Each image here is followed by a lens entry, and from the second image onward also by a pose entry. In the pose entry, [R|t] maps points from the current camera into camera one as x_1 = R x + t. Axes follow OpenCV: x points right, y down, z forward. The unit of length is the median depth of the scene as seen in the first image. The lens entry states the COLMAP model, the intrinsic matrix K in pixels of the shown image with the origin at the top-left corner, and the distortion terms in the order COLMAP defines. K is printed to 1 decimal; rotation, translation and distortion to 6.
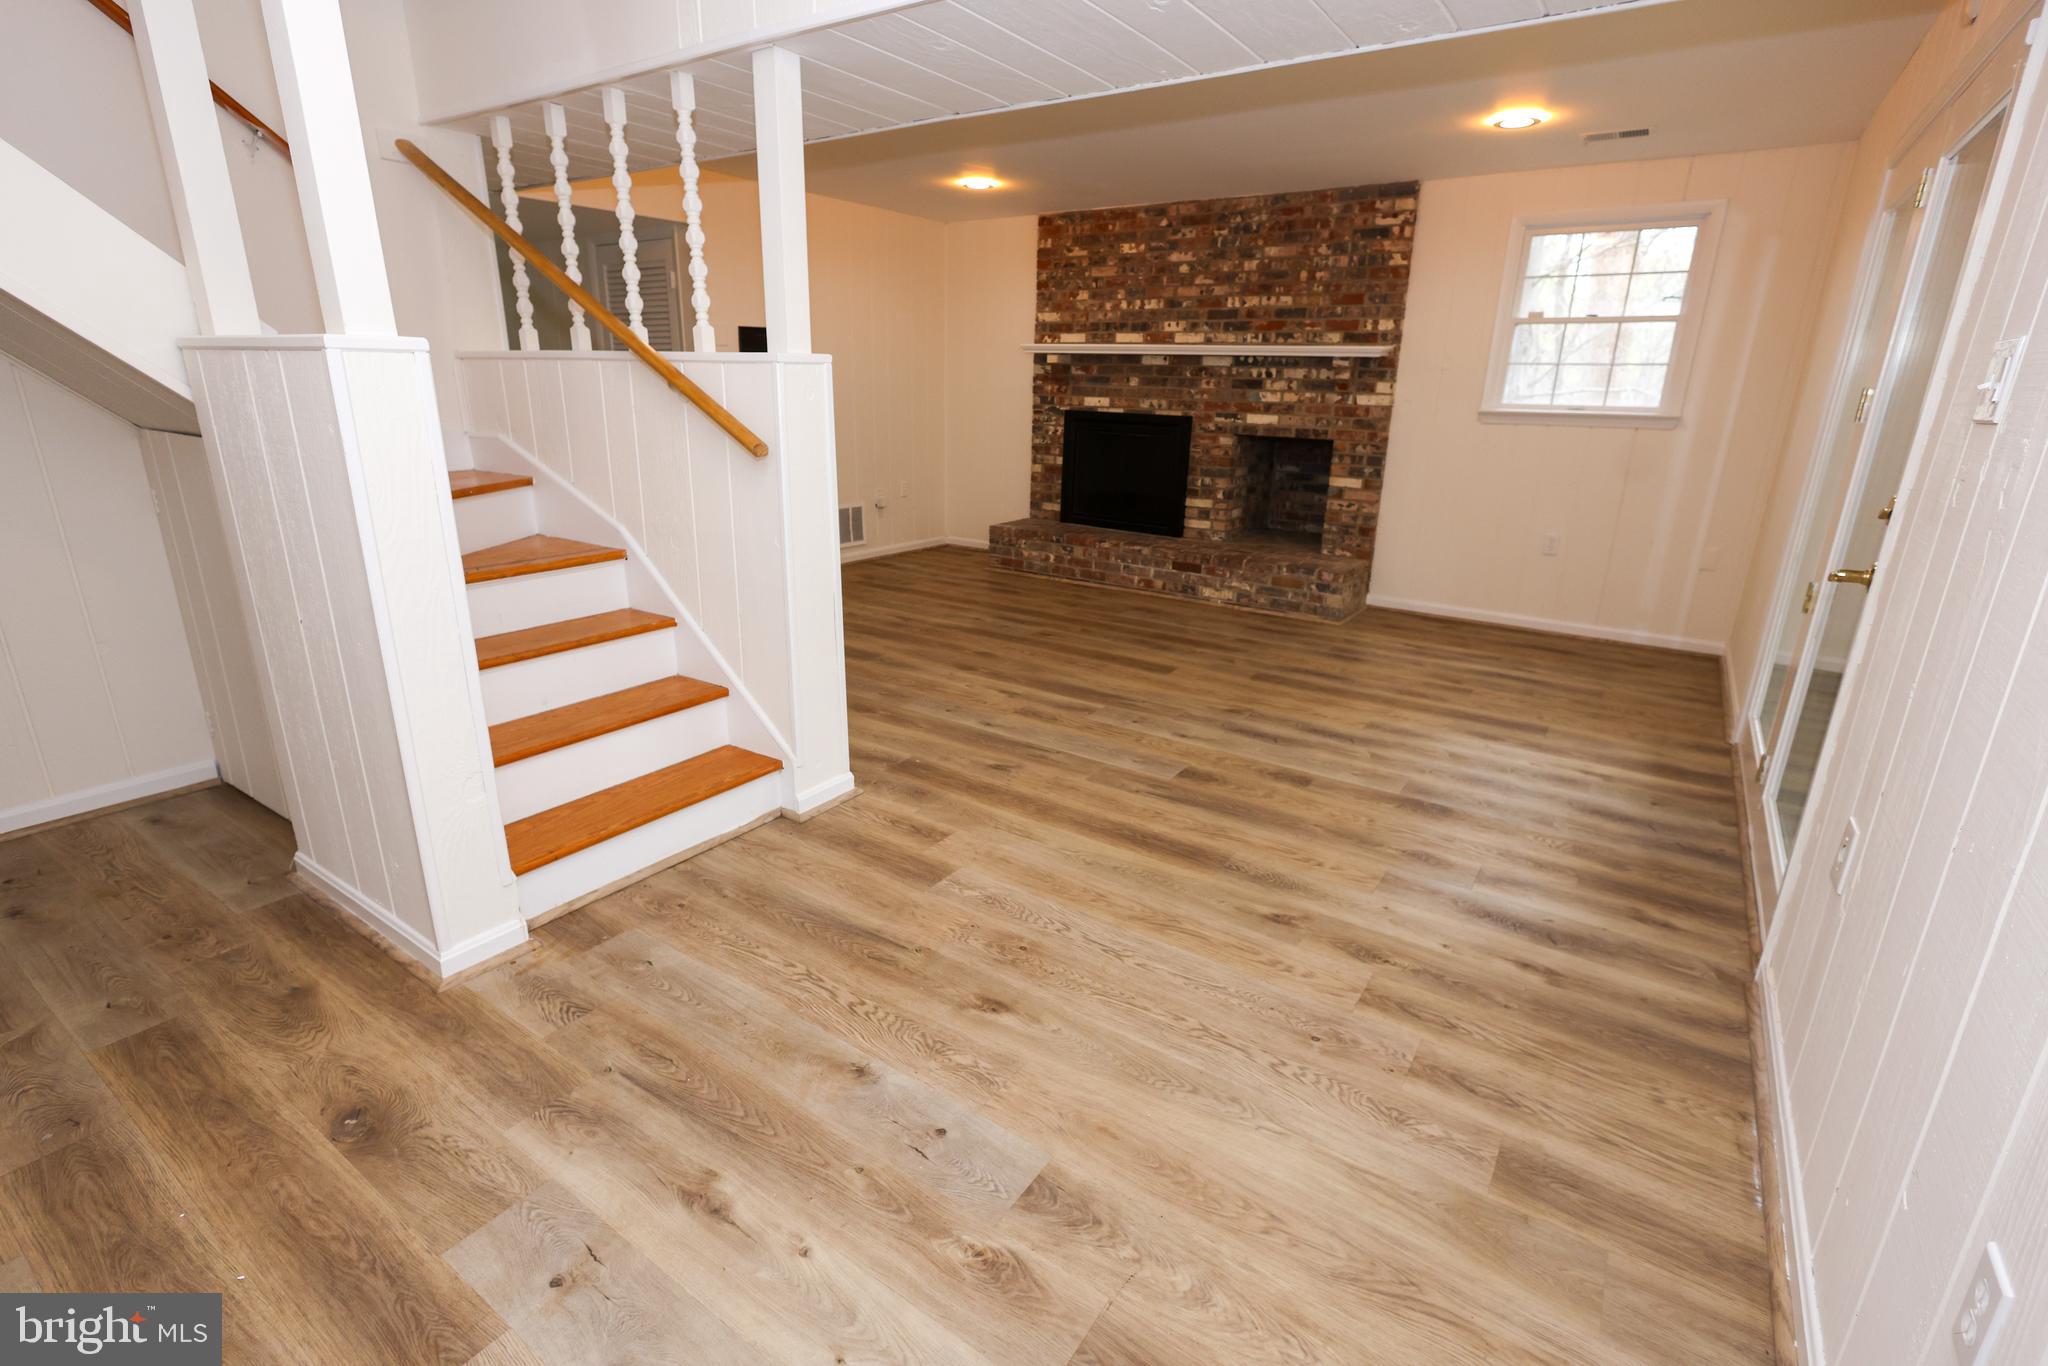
lens RADIAL K [[940.4, 0, 1022.2], [0, 940.4, 667.5], [0, 0, 1]] dist [0.003509, 0.000483]
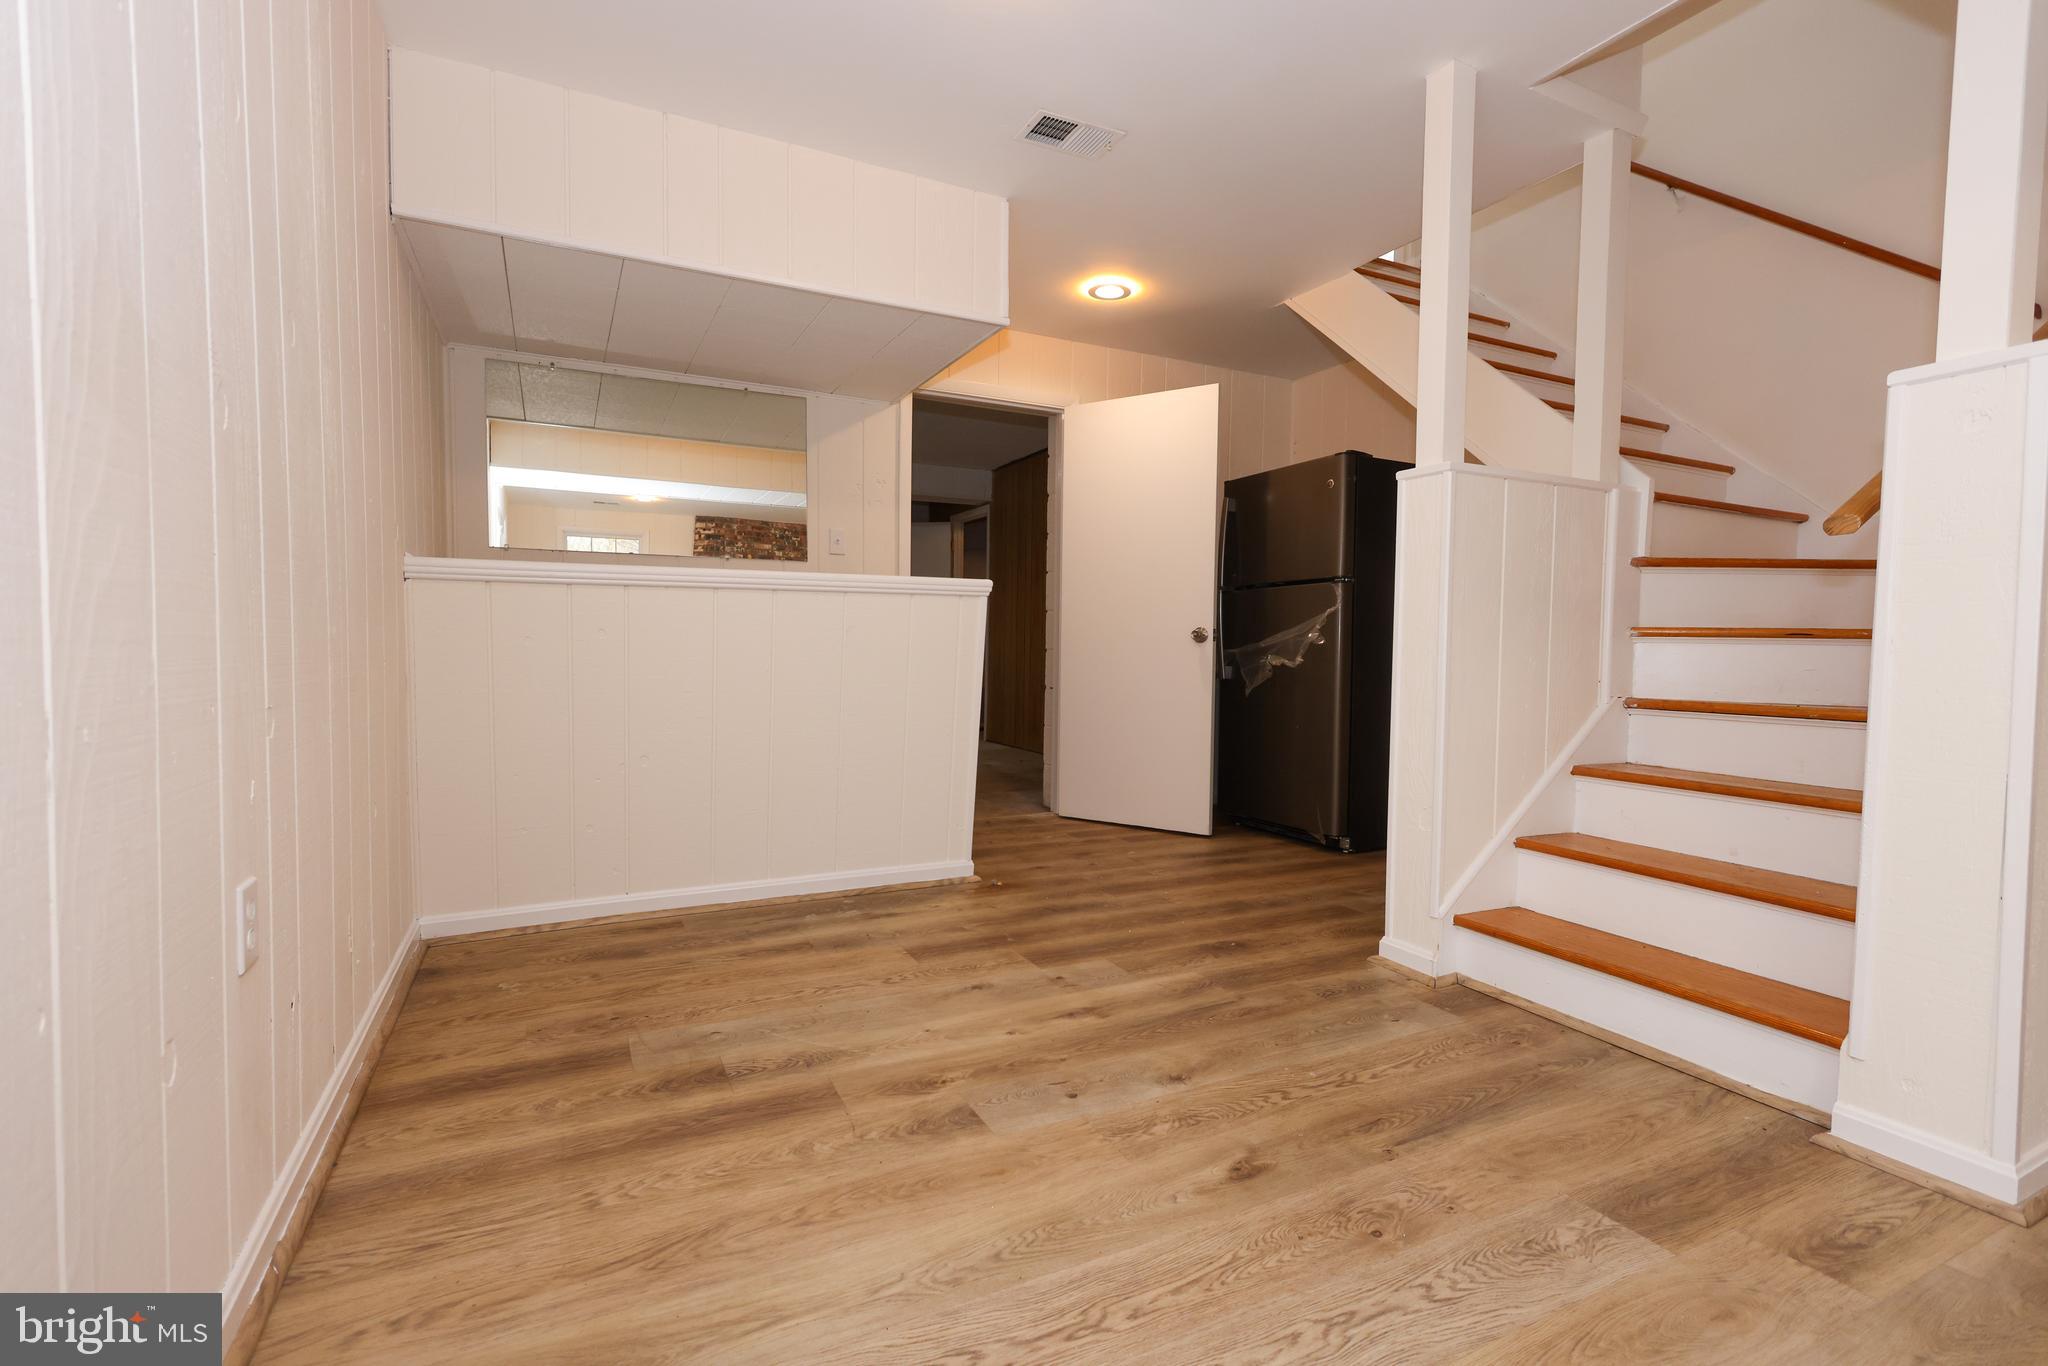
lens RADIAL K [[940.4, 0, 1024.3], [0, 940.4, 677.4], [0, 0, 1]] dist [0.003509, 0.000483]
pose [[-0.490292, 0.001864, -0.871556, 0.257118], [-0.278434, 0.947260, 0.158658, -0.032579], [0.825886, 0.320460, -0.463916, 0.383239]]
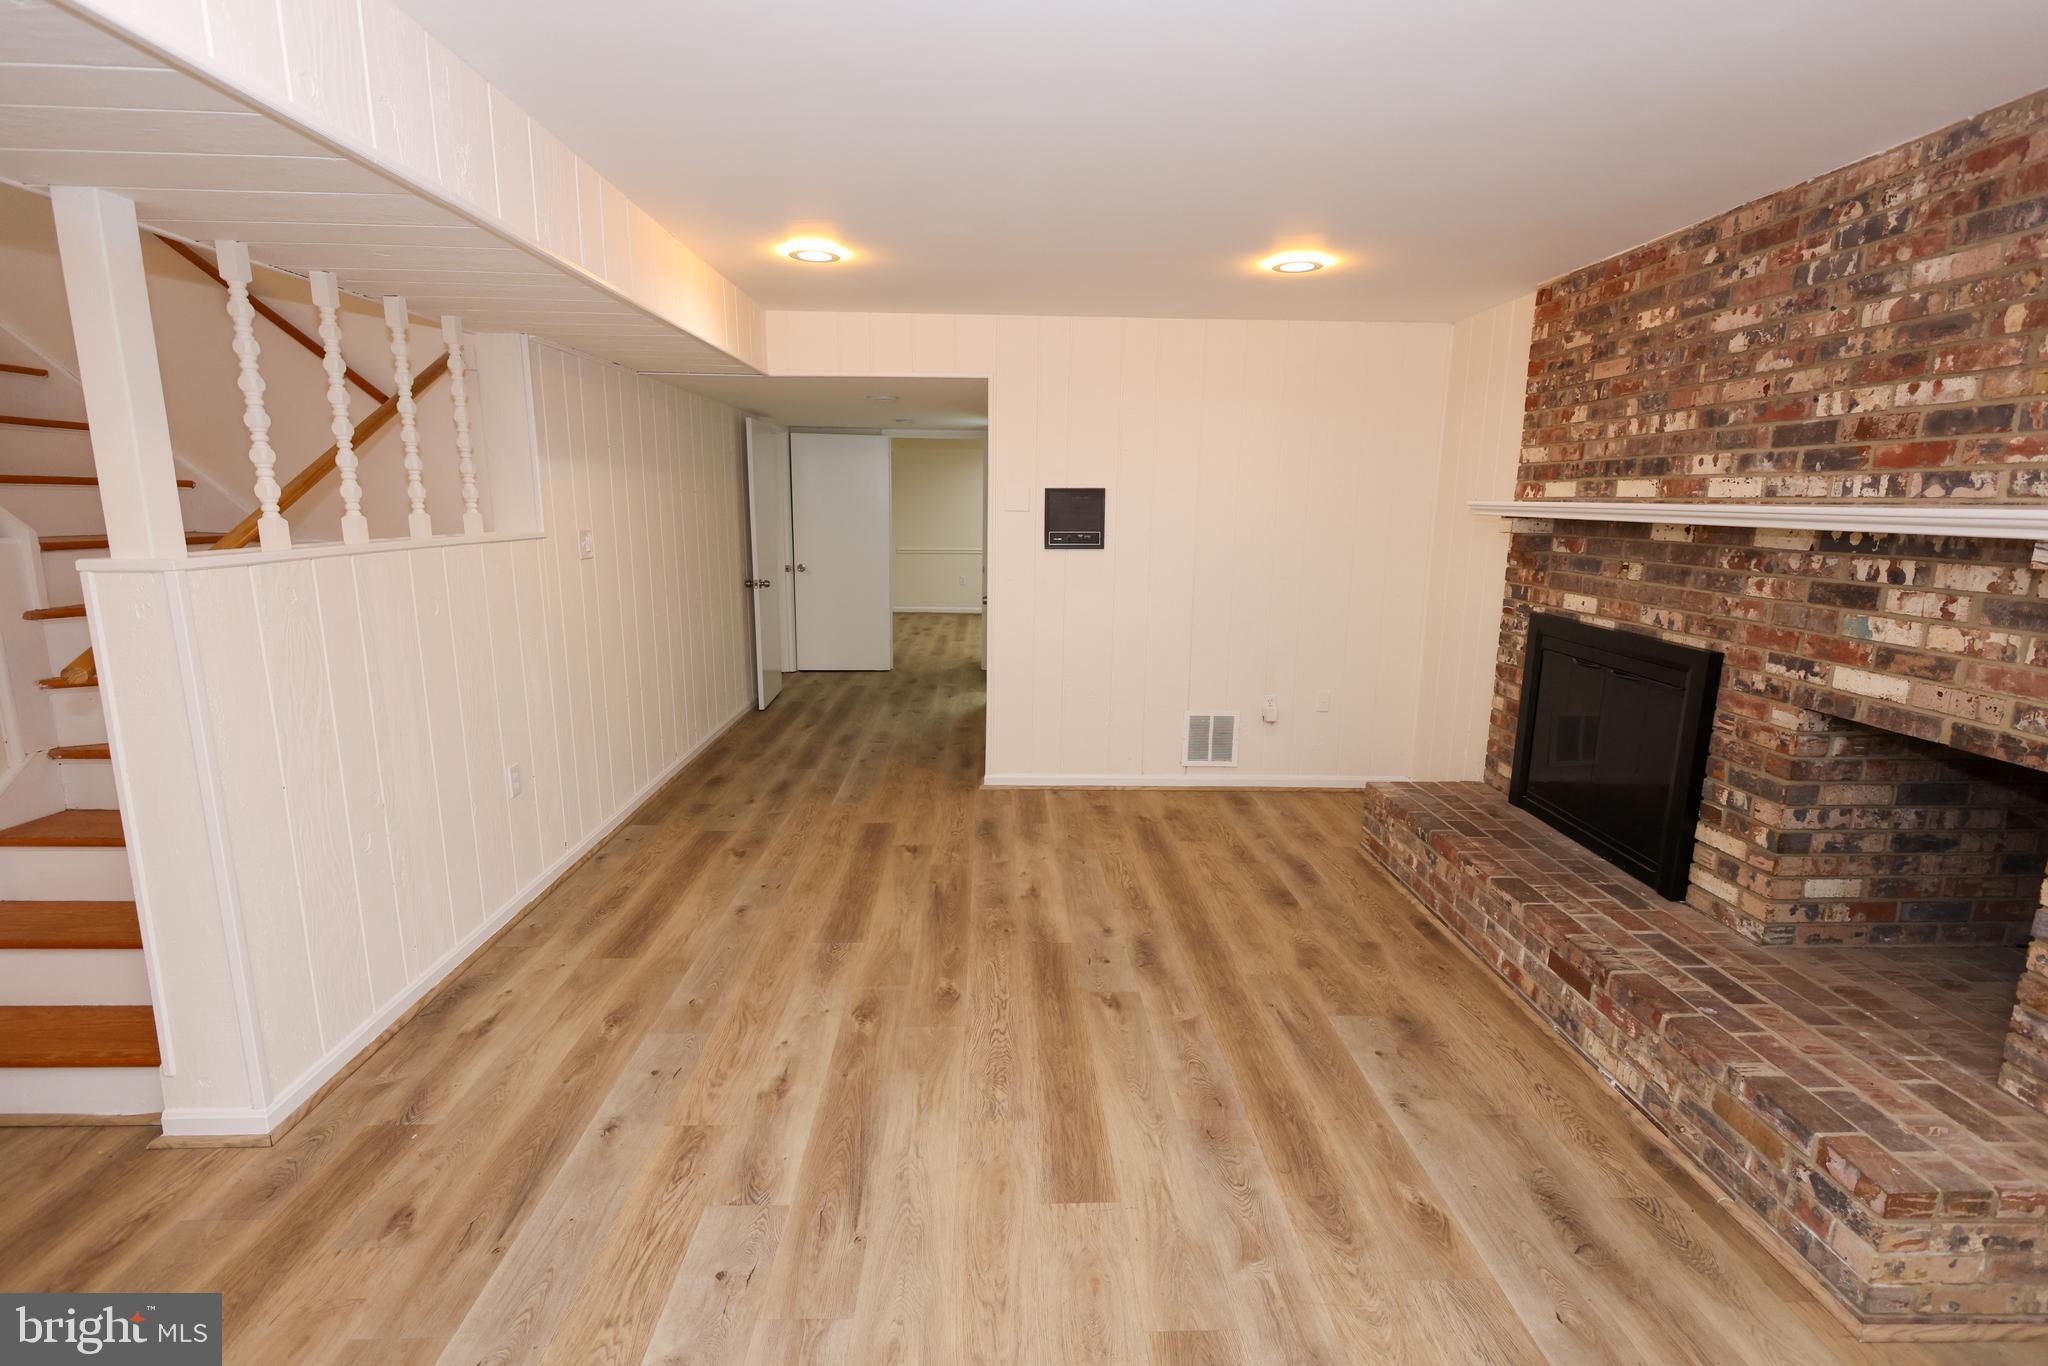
lens RADIAL K [[940.4, 0, 1022.1], [0, 940.4, 683.5], [0, 0, 1]] dist [0.003509, 0.000483]
pose [[0.596426, 0.142428, -0.789931, 0.365030], [-0.239223, 0.970949, -0.005556, -0.181185], [0.766191, 0.192283, 0.613171, 0.496050]]
